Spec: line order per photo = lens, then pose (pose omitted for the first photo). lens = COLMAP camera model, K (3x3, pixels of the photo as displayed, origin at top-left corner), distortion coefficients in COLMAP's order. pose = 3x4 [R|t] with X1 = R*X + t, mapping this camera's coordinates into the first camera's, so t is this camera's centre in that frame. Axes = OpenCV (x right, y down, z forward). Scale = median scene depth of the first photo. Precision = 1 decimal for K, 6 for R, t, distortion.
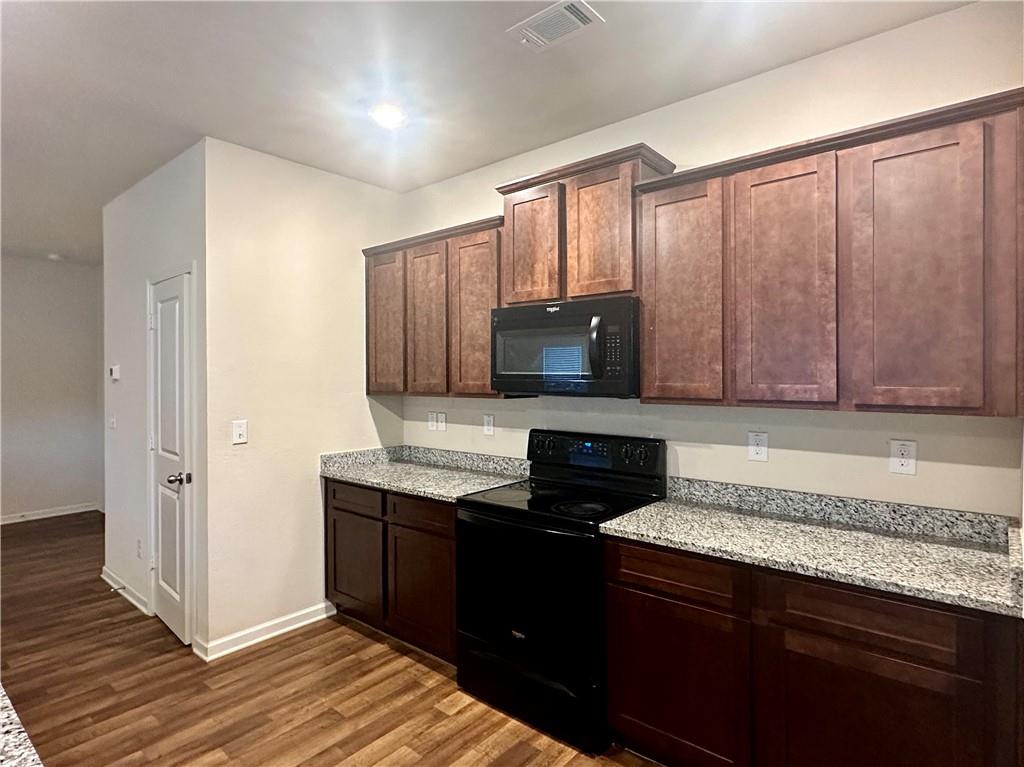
lens RADIAL K [[551.4, 0, 510.7], [0, 551.4, 379.4], [0, 0, 1]] dist [-0.002875, -0.000935]
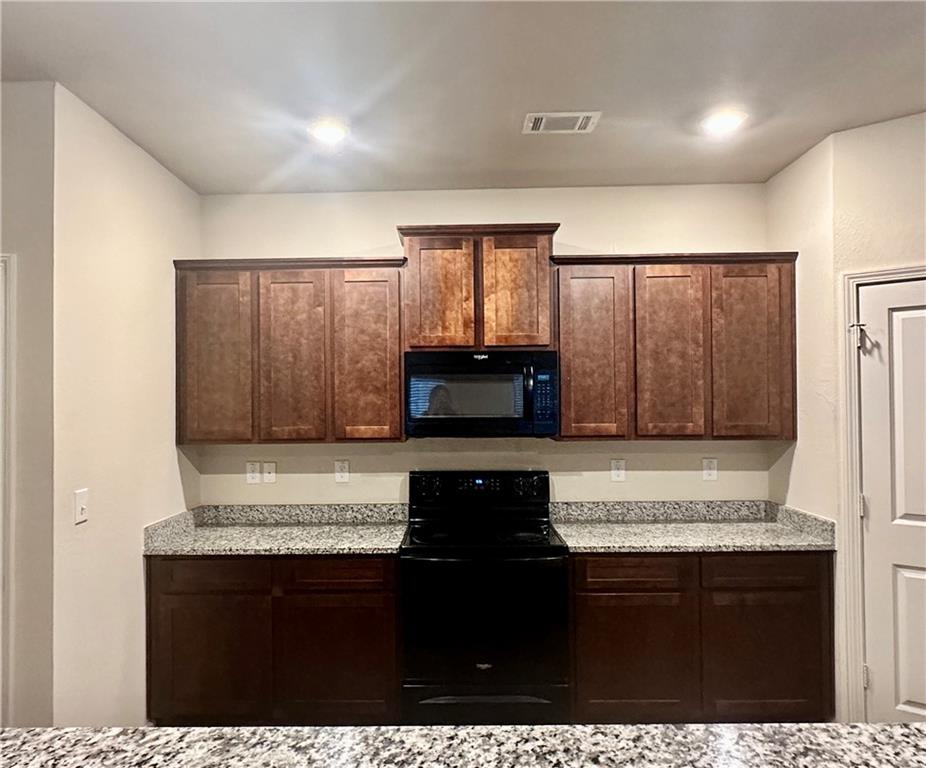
lens RADIAL K [[624.1, 0, 465.2], [0, 624.1, 390.3], [0, 0, 1]] dist [-0.012228, -0.000182]
pose [[0.782509, 0.004931, 0.622620, -0.706480], [0.012208, 0.999655, -0.023260, -0.034652], [-0.622519, 0.025802, 0.782179, 0.070583]]
